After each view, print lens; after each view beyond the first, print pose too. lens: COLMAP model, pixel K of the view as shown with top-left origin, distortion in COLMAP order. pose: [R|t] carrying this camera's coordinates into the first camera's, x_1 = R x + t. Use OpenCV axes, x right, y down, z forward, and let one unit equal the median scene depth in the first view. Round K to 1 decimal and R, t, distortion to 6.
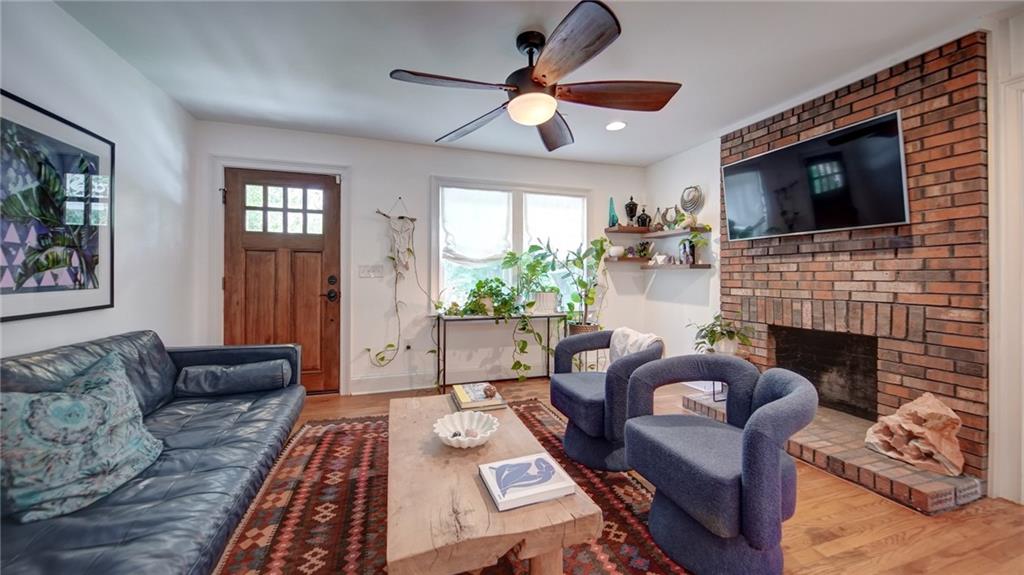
lens RADIAL K [[348.6, 0, 504.1], [0, 348.6, 279.4], [0, 0, 1]] dist [-0.003445, -0.000924]
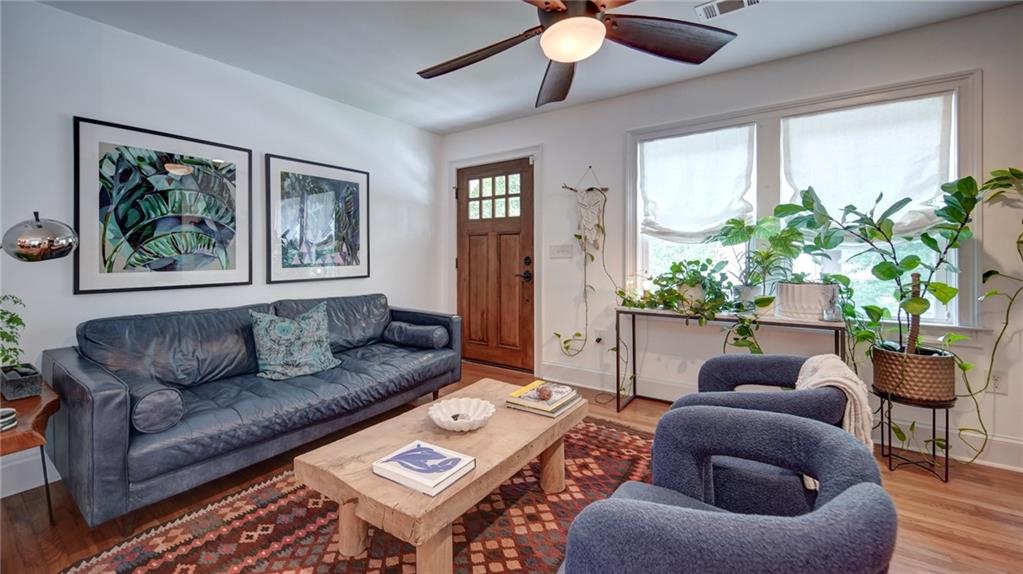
lens RADIAL K [[424.6, 0, 479.6], [0, 424.6, 258.3], [0, 0, 1]] dist [0.015189, -0.000592]
pose [[0.589868, 0.000669, -0.807500, 0.449303], [-0.004092, 0.999989, -0.002160, -0.002112], [0.807490, 0.004578, 0.589864, 0.168419]]
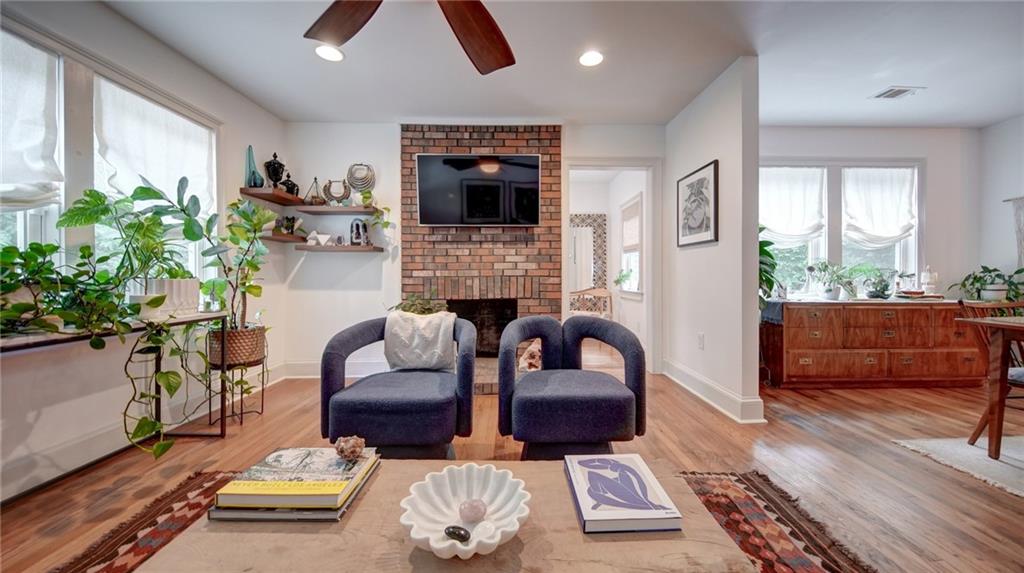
lens RADIAL K [[348.6, 0, 518.3], [0, 348.6, 279.7], [0, 0, 1]] dist [-0.003445, -0.000924]
pose [[0.302230, -0.017748, 0.953070, -0.288487], [0.010432, 0.999828, 0.015310, 0.043202], [-0.953178, 0.005316, 0.302364, 0.390476]]
